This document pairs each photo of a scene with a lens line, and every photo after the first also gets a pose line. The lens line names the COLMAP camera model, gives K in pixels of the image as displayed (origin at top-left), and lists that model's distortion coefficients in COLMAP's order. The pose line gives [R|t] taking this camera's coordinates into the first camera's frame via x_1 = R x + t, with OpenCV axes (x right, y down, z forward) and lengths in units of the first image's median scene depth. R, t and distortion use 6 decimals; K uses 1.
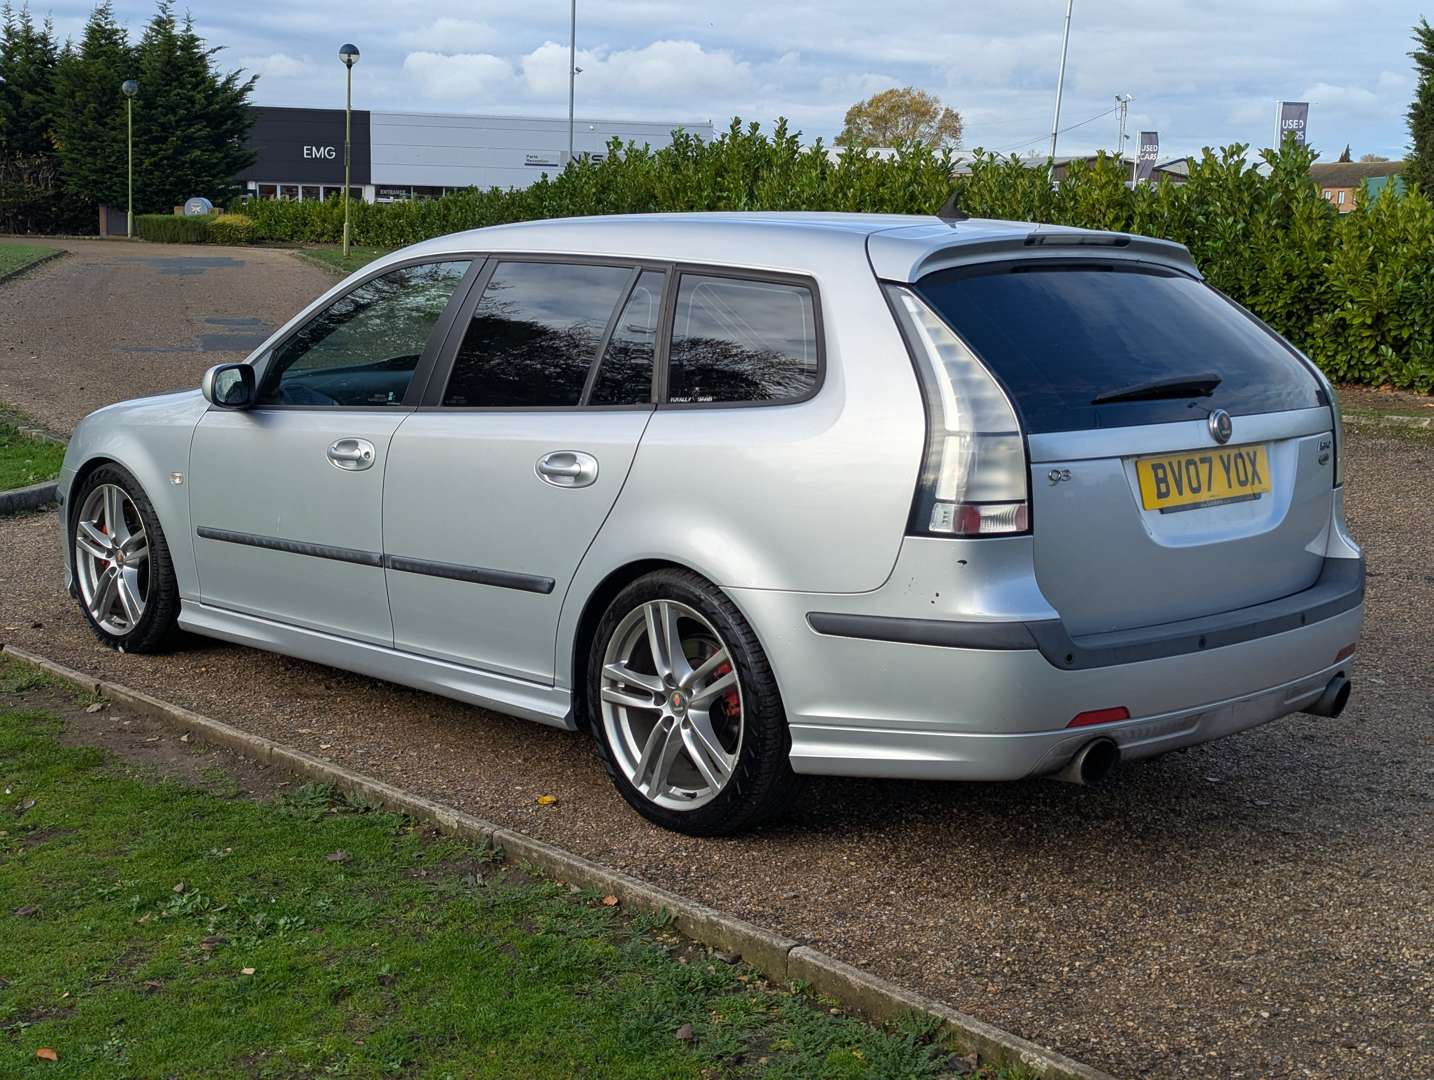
lens RADIAL K [[1902.3, 0, 711.5], [0, 1902.3, 581.2], [0, 0, 1]] dist [0.105958, -0.235605]
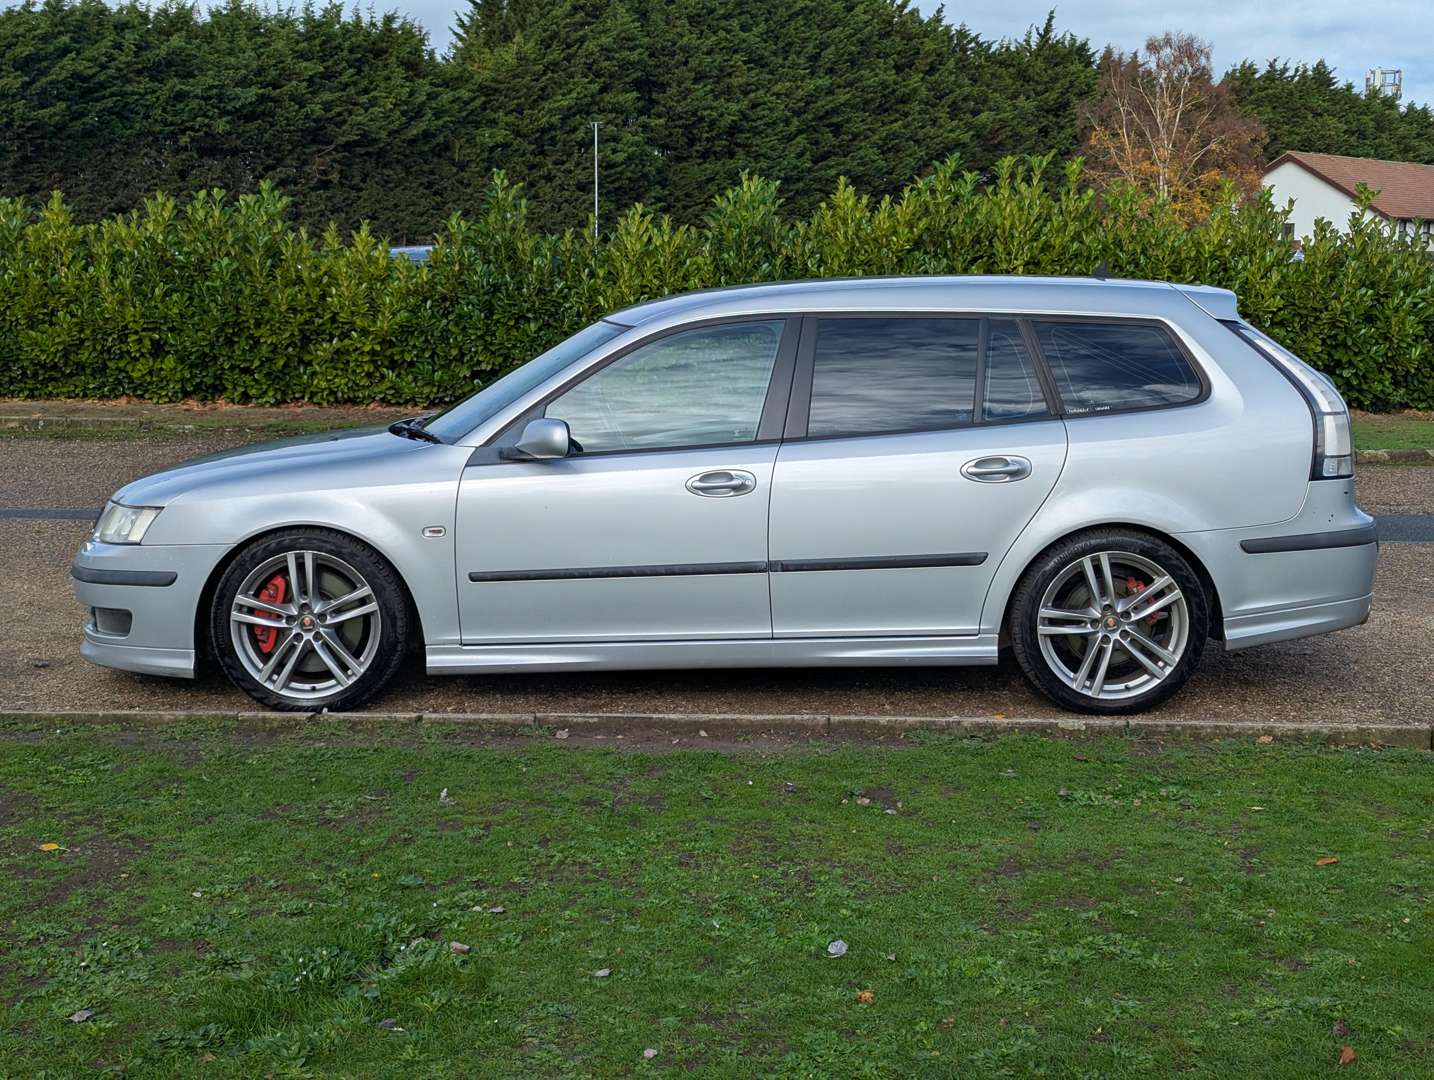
lens RADIAL K [[1936.8, 0, 709.1], [0, 1936.8, 533.3], [0, 0, 1]] dist [0.104628, -0.268301]
pose [[0.715670, -0.106528, 0.690266, -1.235496], [0.133647, 0.990925, 0.014363, -0.064078], [-0.685532, 0.081973, 0.723413, 0.158315]]
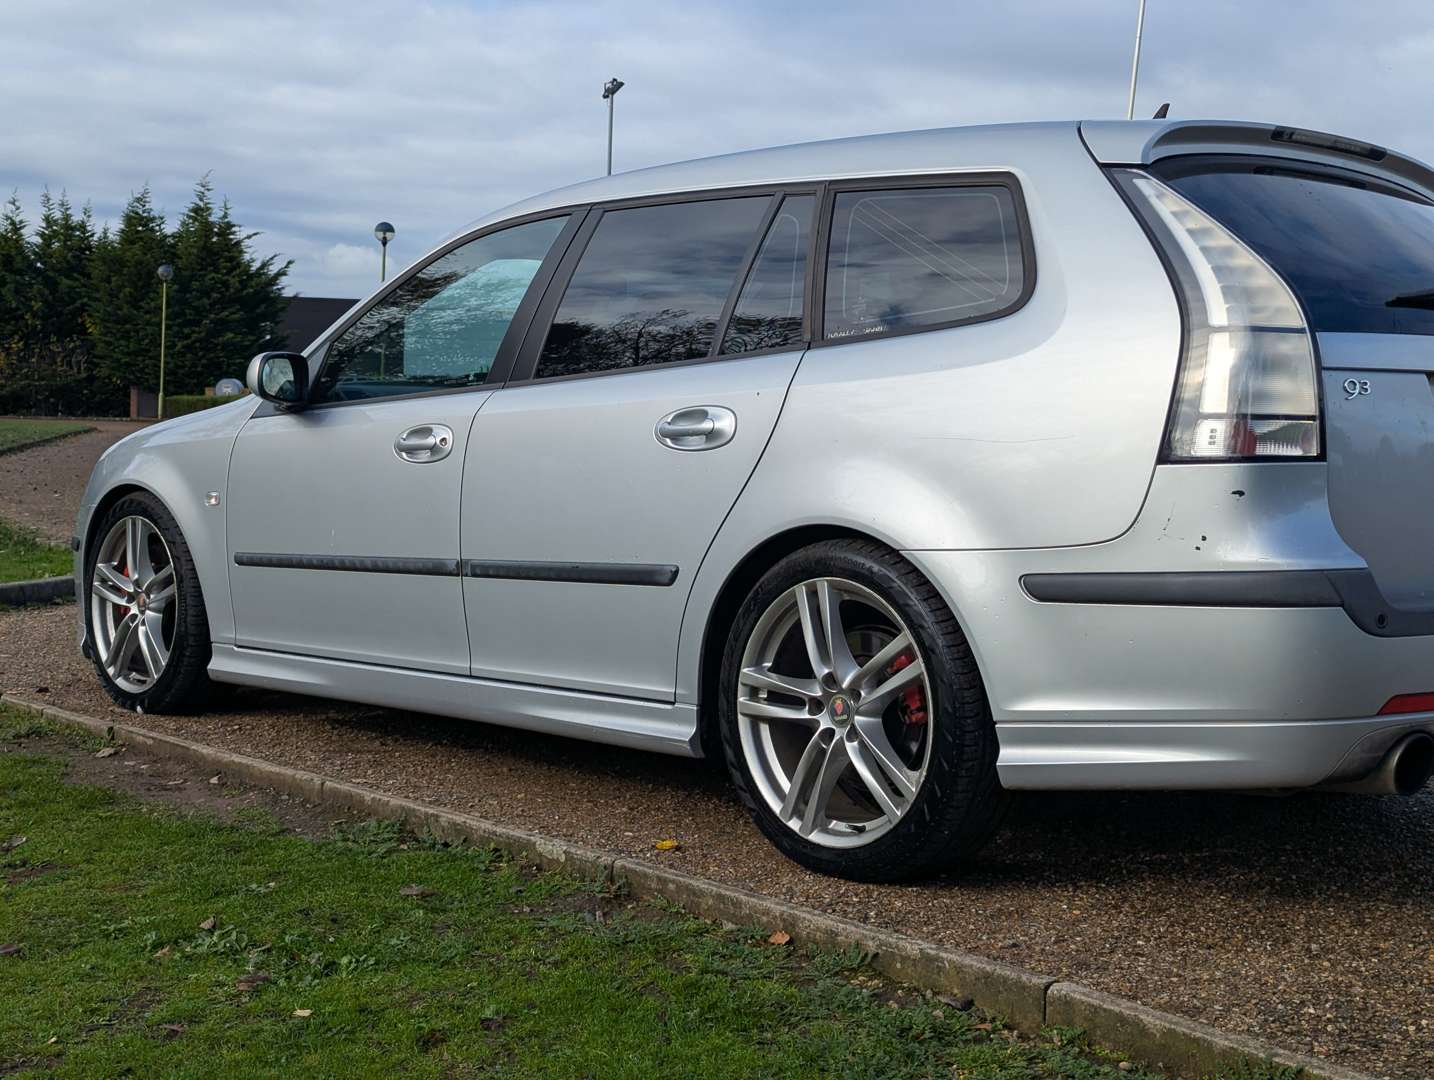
lens RADIAL K [[1936.8, 0, 709.1], [0, 1936.8, 533.3], [0, 0, 1]] dist [0.104628, -0.268301]
pose [[0.999878, -0.000885, -0.015600, -0.060189], [-0.000998, 0.992740, -0.120278, 0.089012], [0.015593, 0.120279, 0.992618, 0.195410]]
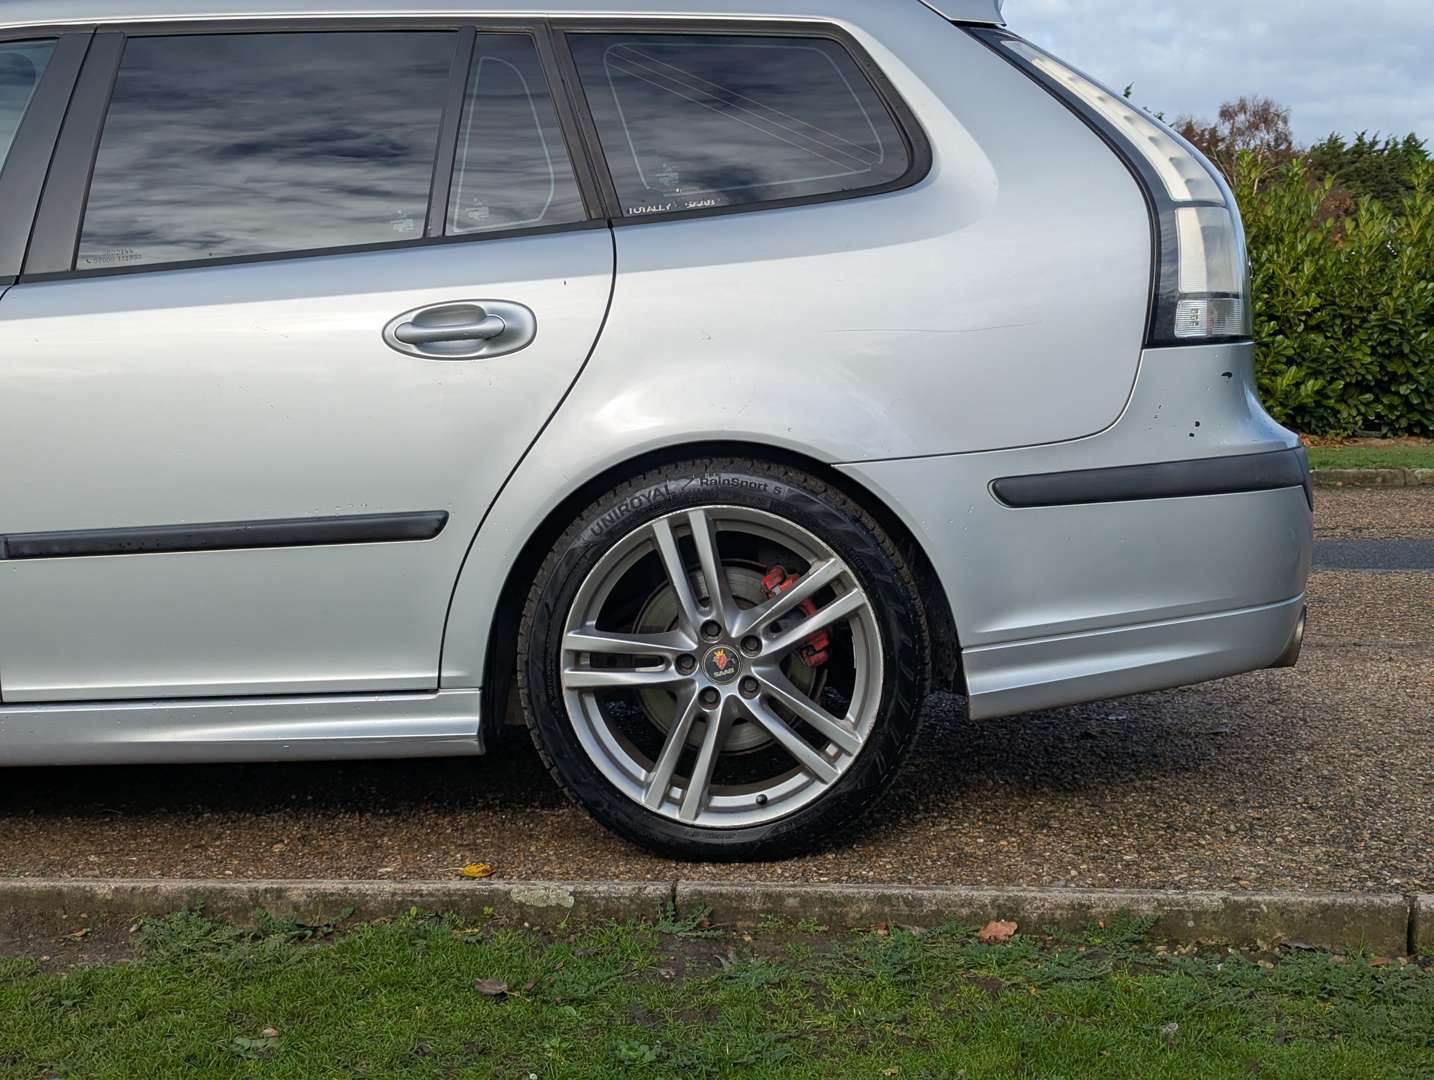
lens RADIAL K [[1936.8, 0, 709.1], [0, 1936.8, 533.3], [0, 0, 1]] dist [0.104628, -0.268301]
pose [[0.748929, -0.078681, 0.657963, -0.460738], [0.142929, 0.988734, -0.044455, 0.049224], [-0.647052, 0.127336, 0.751737, 0.504716]]
